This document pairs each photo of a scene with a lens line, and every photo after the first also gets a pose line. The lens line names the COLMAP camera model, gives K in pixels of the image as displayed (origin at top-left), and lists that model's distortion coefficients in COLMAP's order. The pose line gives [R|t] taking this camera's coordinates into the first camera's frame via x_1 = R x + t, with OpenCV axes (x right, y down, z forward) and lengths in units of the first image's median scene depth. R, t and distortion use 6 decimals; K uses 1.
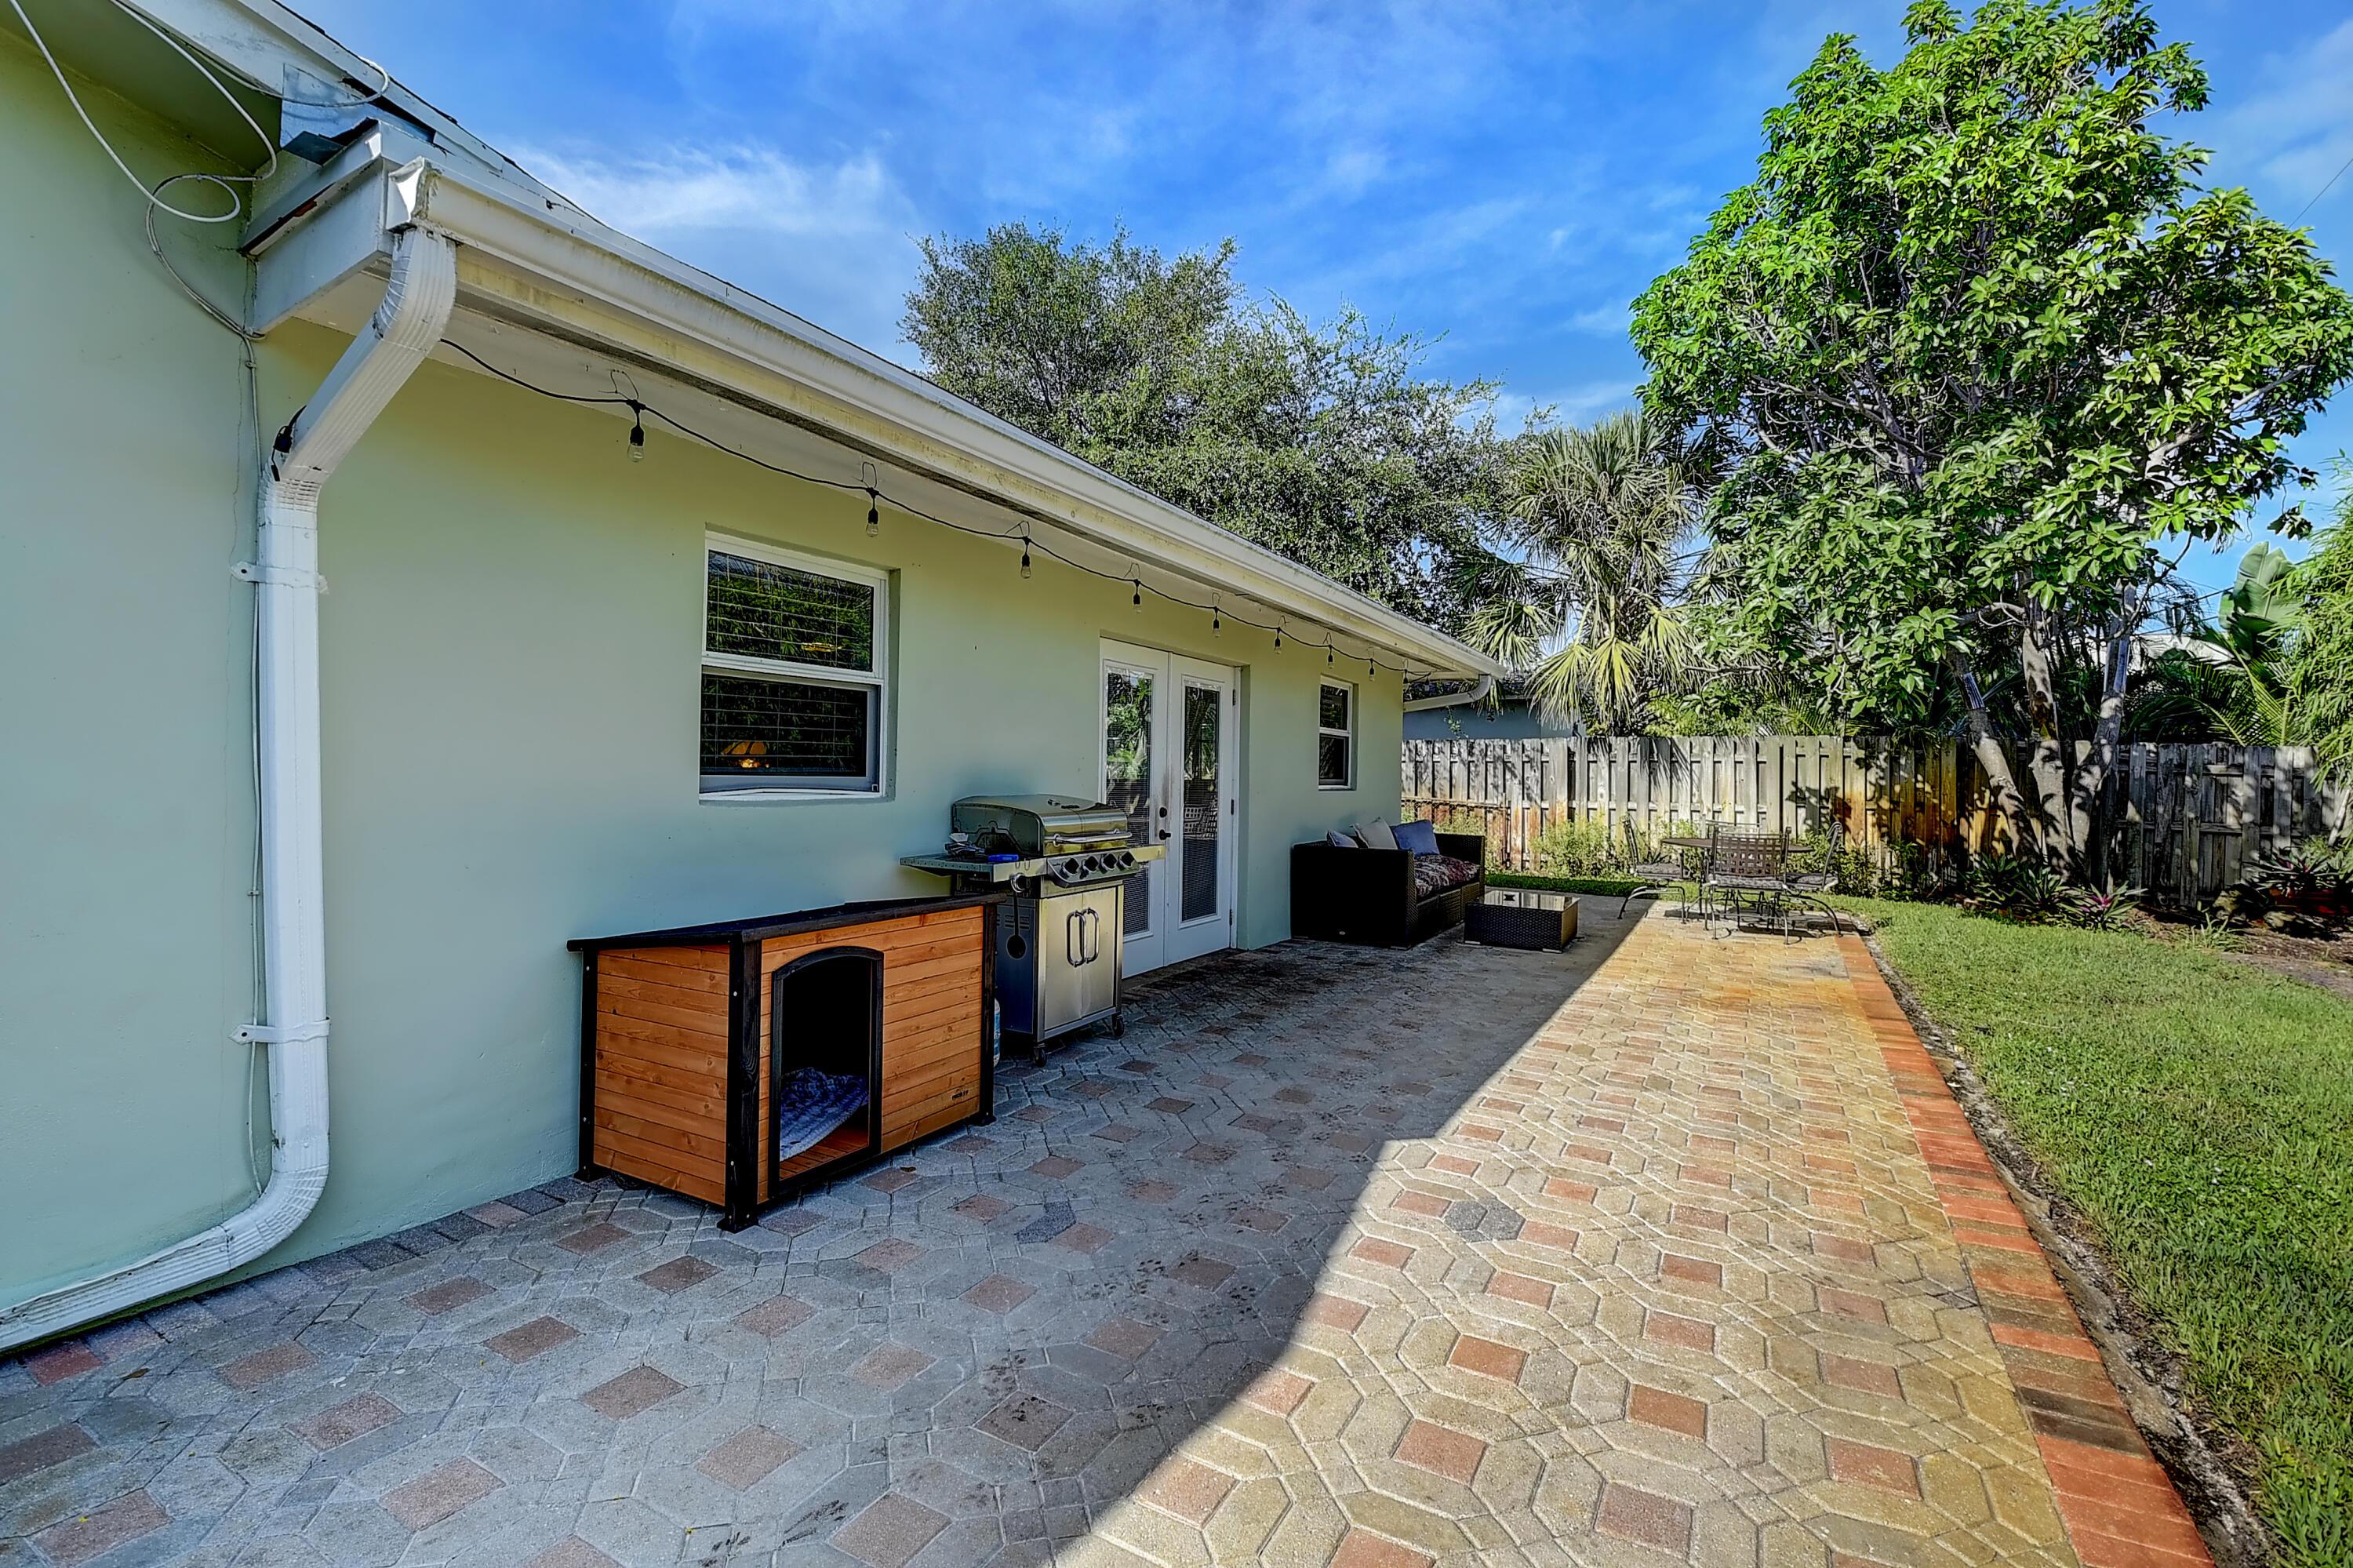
lens RADIAL K [[1037.3, 0, 1176.0], [0, 1037.3, 784.4], [0, 0, 1]] dist [-0.000032, -0.014558]
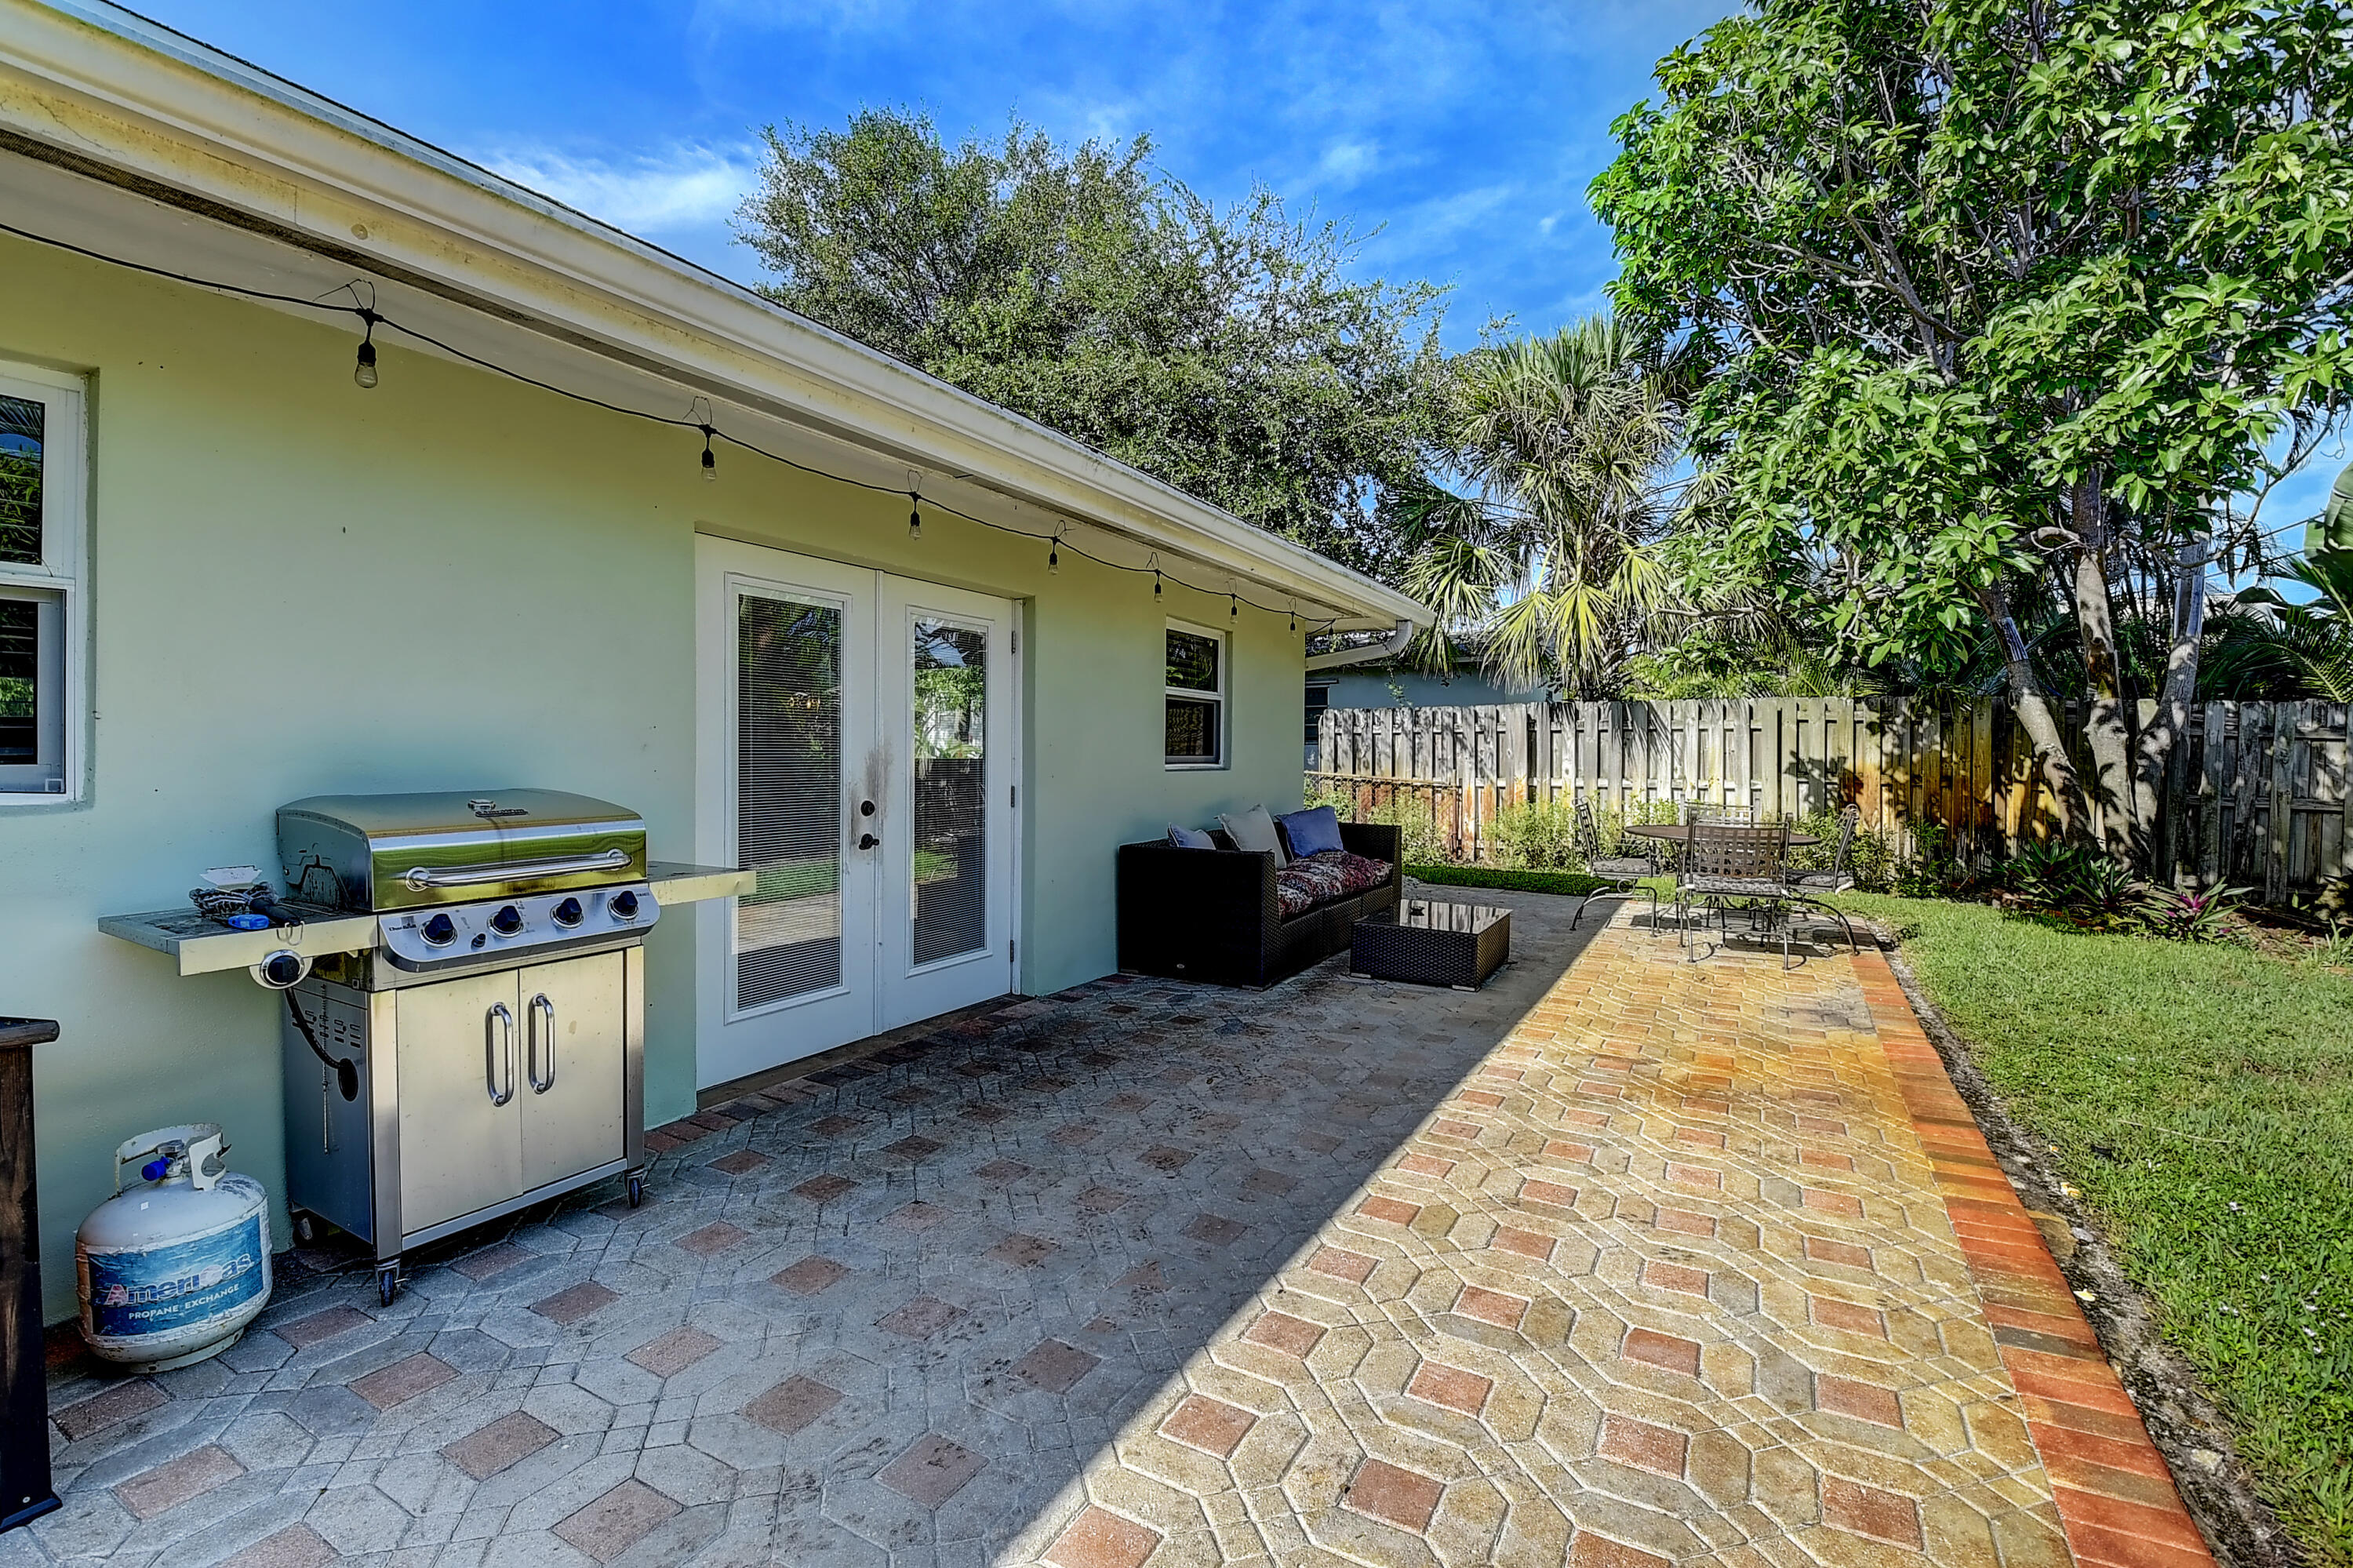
lens RADIAL K [[1037.3, 0, 1190.1], [0, 1037.3, 779.2], [0, 0, 1]] dist [-0.000032, -0.014558]
pose [[0.999862, -0.012044, 0.011470, 0.144018], [0.011857, 0.999798, 0.016219, -0.000383], [-0.011663, -0.016081, 0.999803, 0.245379]]
